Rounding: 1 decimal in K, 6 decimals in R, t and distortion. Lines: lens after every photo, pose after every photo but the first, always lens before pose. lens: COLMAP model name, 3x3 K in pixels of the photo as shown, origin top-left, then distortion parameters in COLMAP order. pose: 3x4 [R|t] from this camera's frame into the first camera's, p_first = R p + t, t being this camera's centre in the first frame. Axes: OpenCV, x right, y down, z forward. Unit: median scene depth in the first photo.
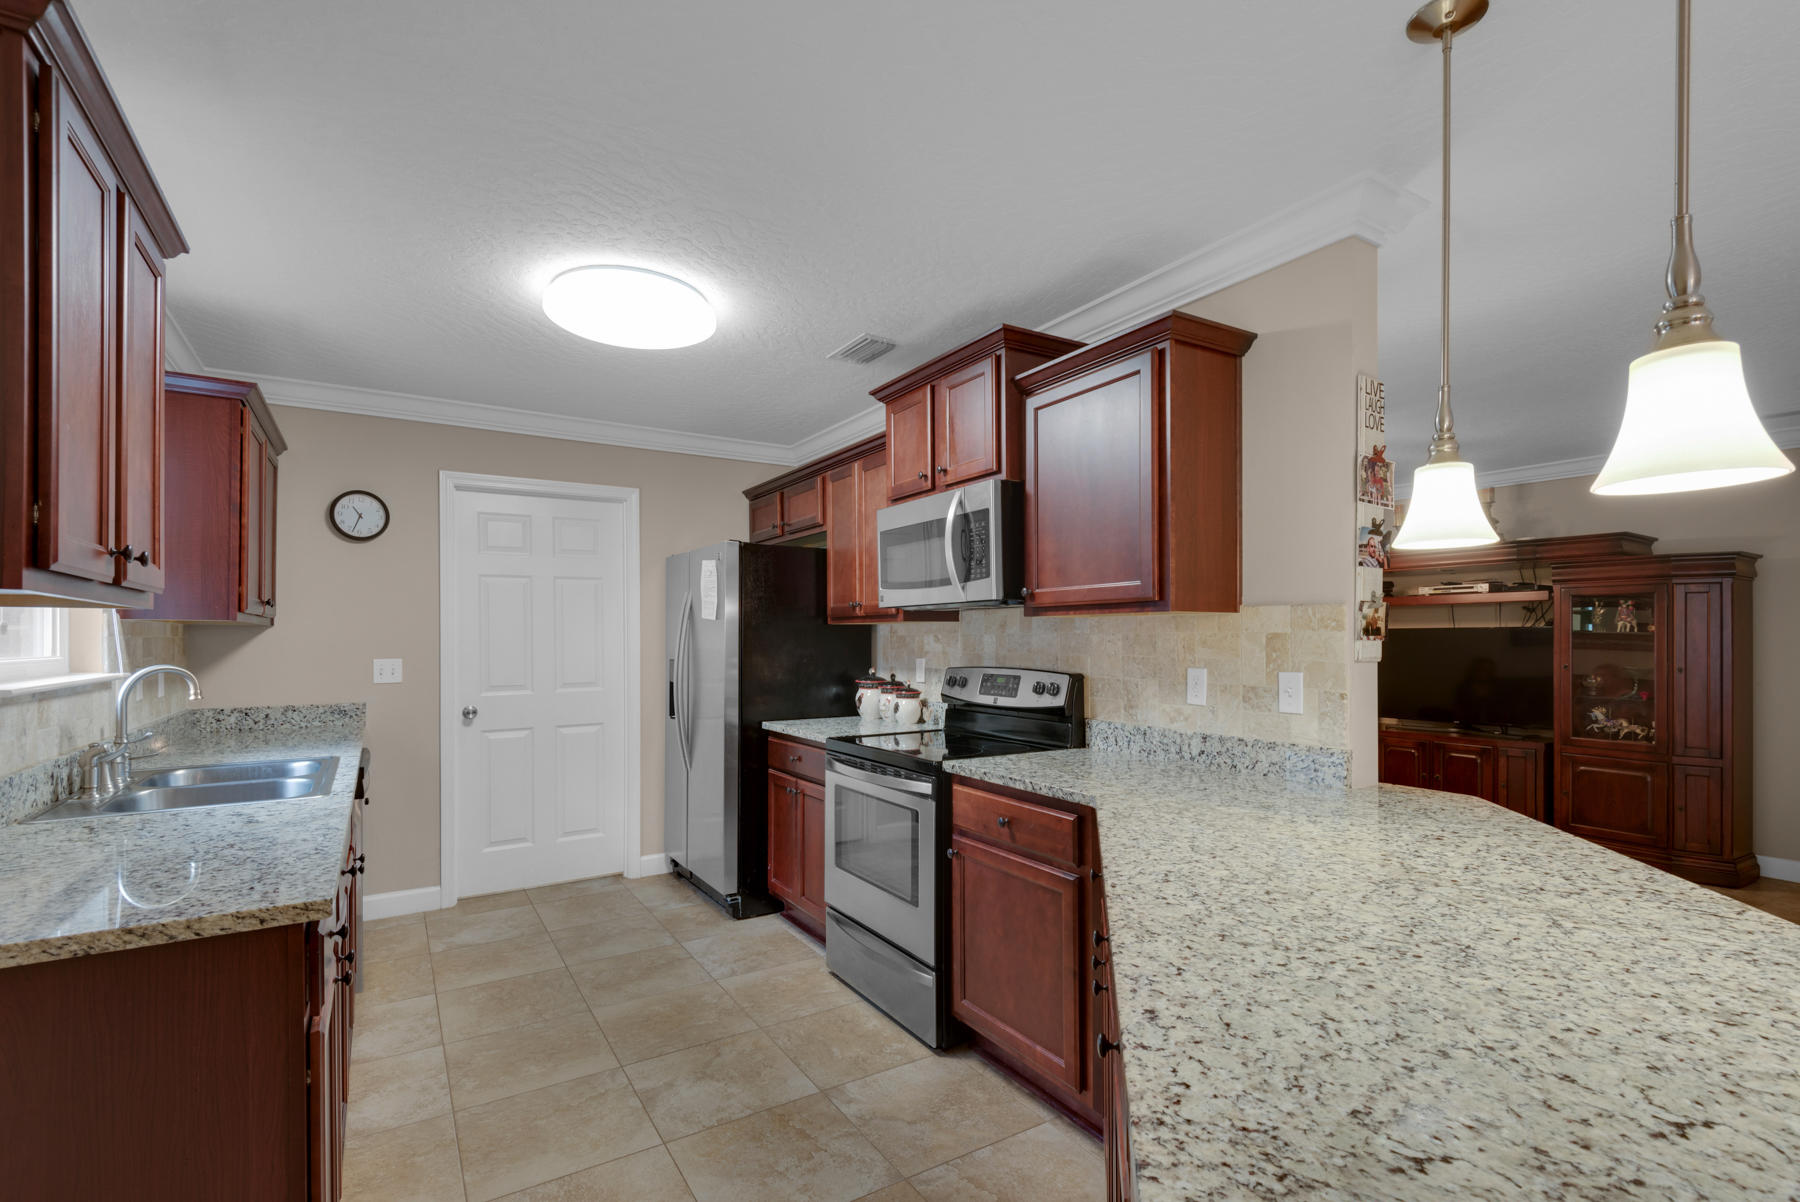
lens RADIAL K [[817.7, 0, 892.3], [0, 817.7, 627.1], [0, 0, 1]] dist [0.036931, -0.014759]
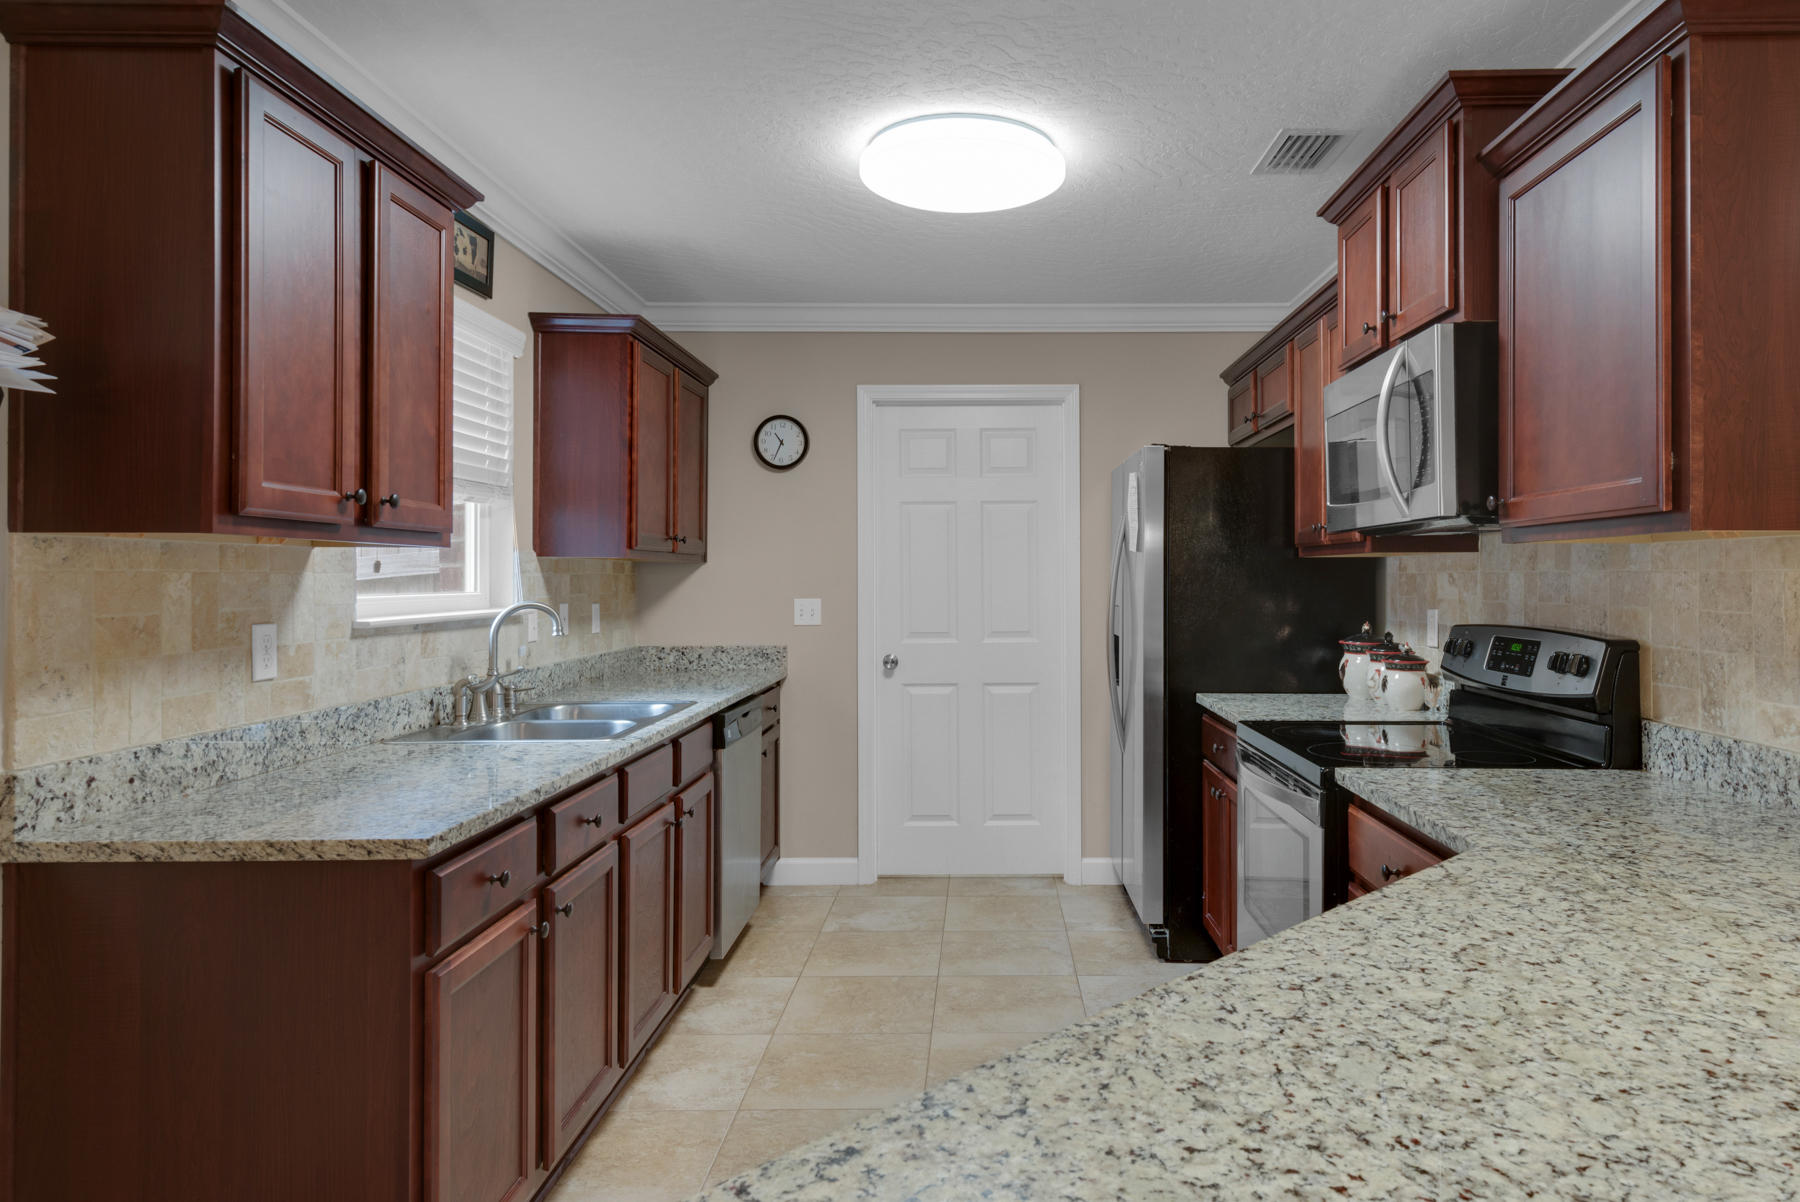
lens RADIAL K [[1108.5, 0, 989.3], [0, 1108.5, 561.6], [0, 0, 1]] dist [0.046118, -0.016377]
pose [[0.855594, -0.004309, -0.517629, 0.237299], [0.004167, 0.999990, -0.001437, 0.000405], [0.517630, -0.000928, 0.855604, 0.082317]]
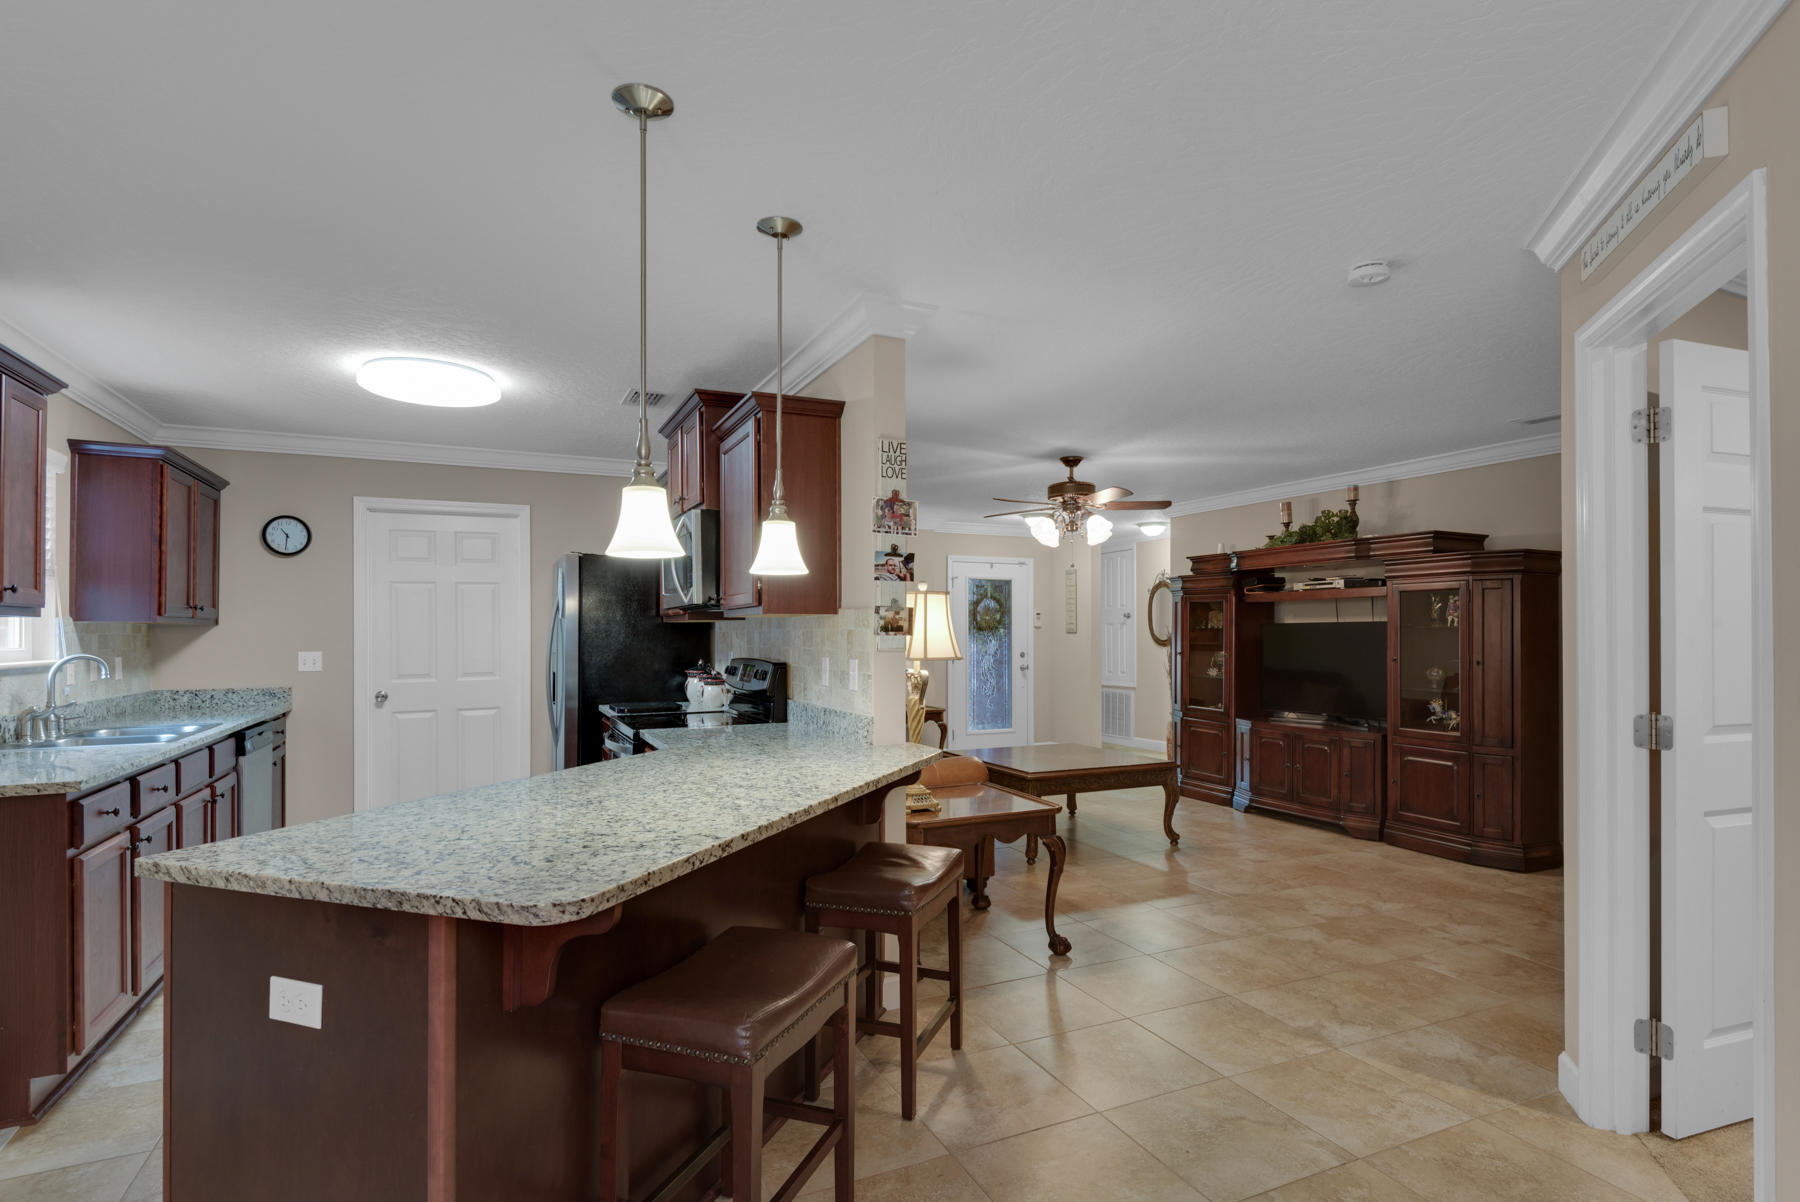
lens RADIAL K [[897.8, 0, 908.6], [0, 897.8, 619.5], [0, 0, 1]] dist [0.024363, -0.009429]
pose [[0.994191, -0.003560, -0.107568, 0.526916], [0.003355, 0.999992, -0.002092, -0.004585], [0.107574, 0.001719, 0.994196, -0.304015]]
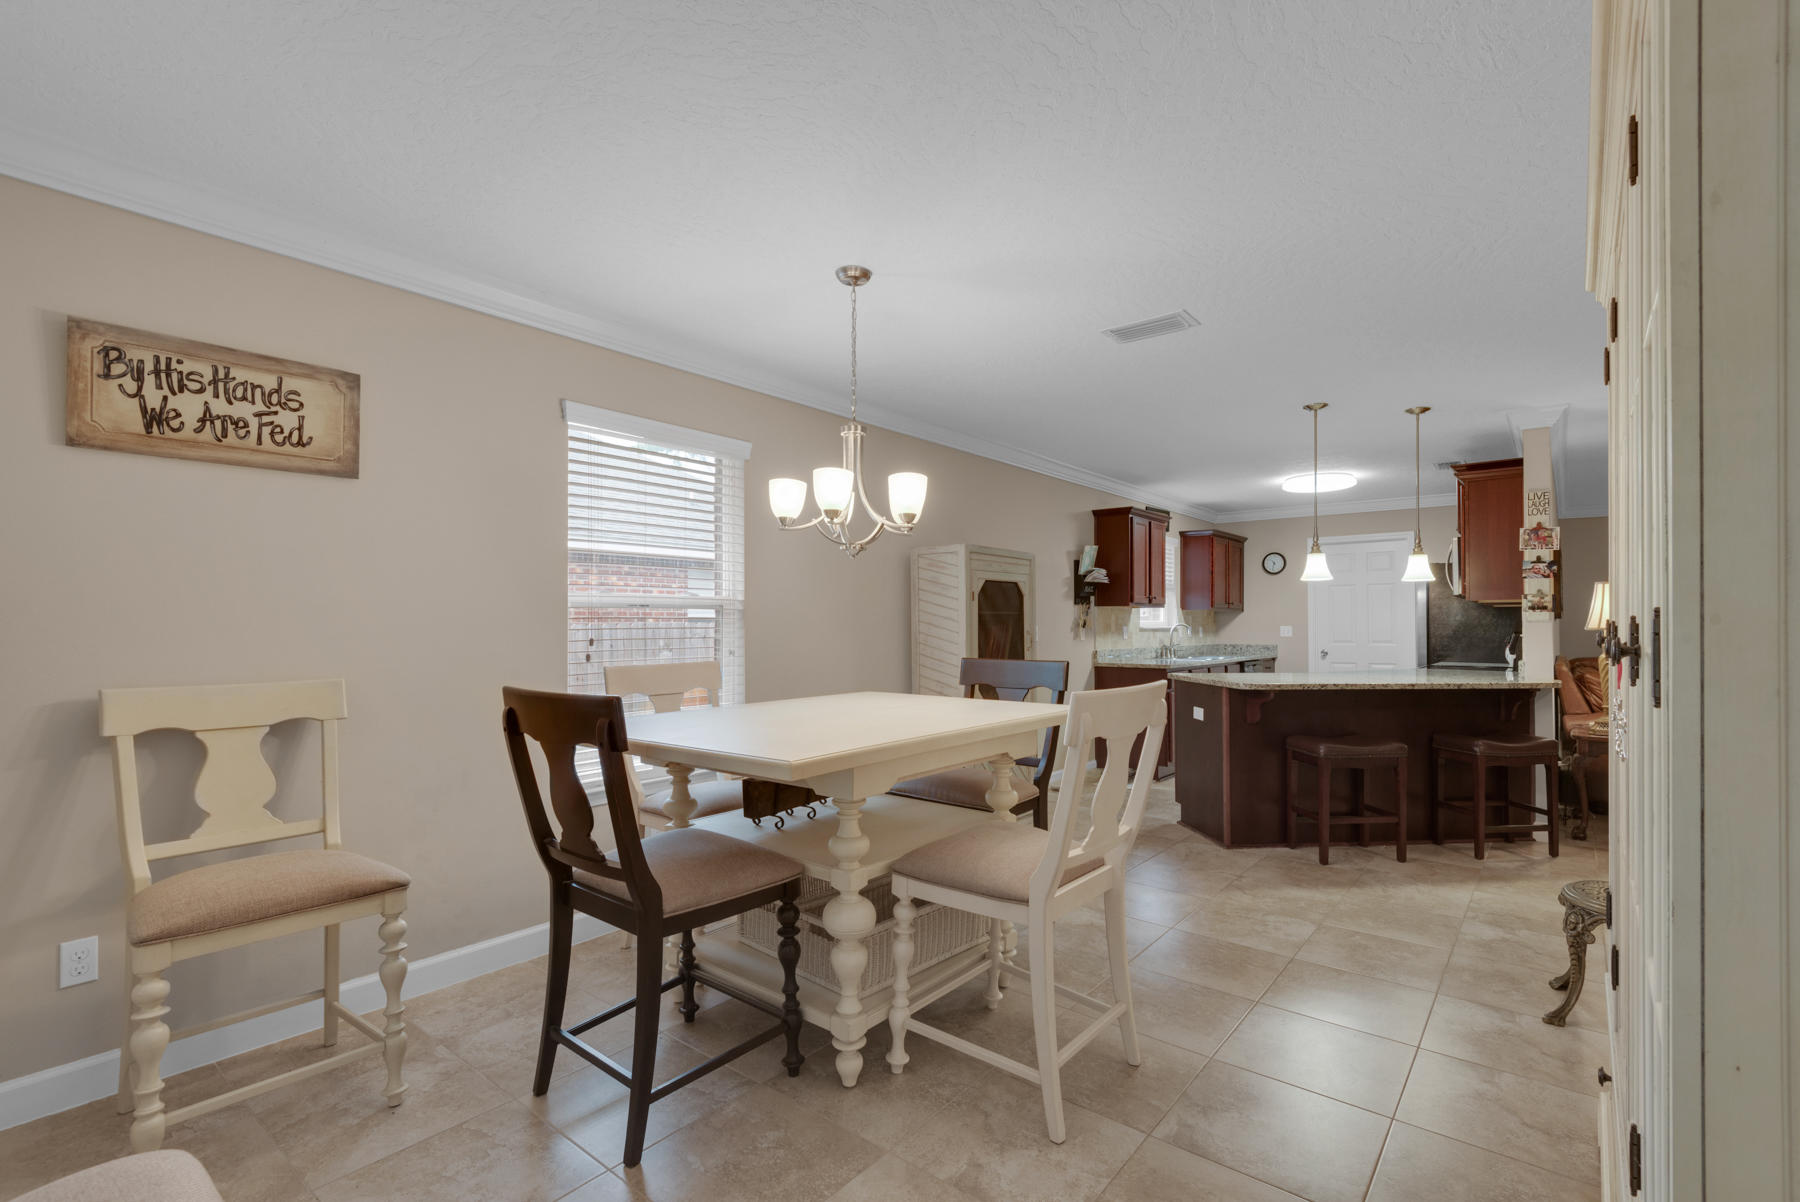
lens RADIAL K [[817.7, 0, 925.6], [0, 817.7, 611.2], [0, 0, 1]] dist [0.036931, -0.014759]
pose [[0.358078, -0.013477, -0.933594, 1.411897], [0.009170, 0.999898, -0.010917, 0.016383], [0.933647, -0.004652, 0.358165, -0.890506]]
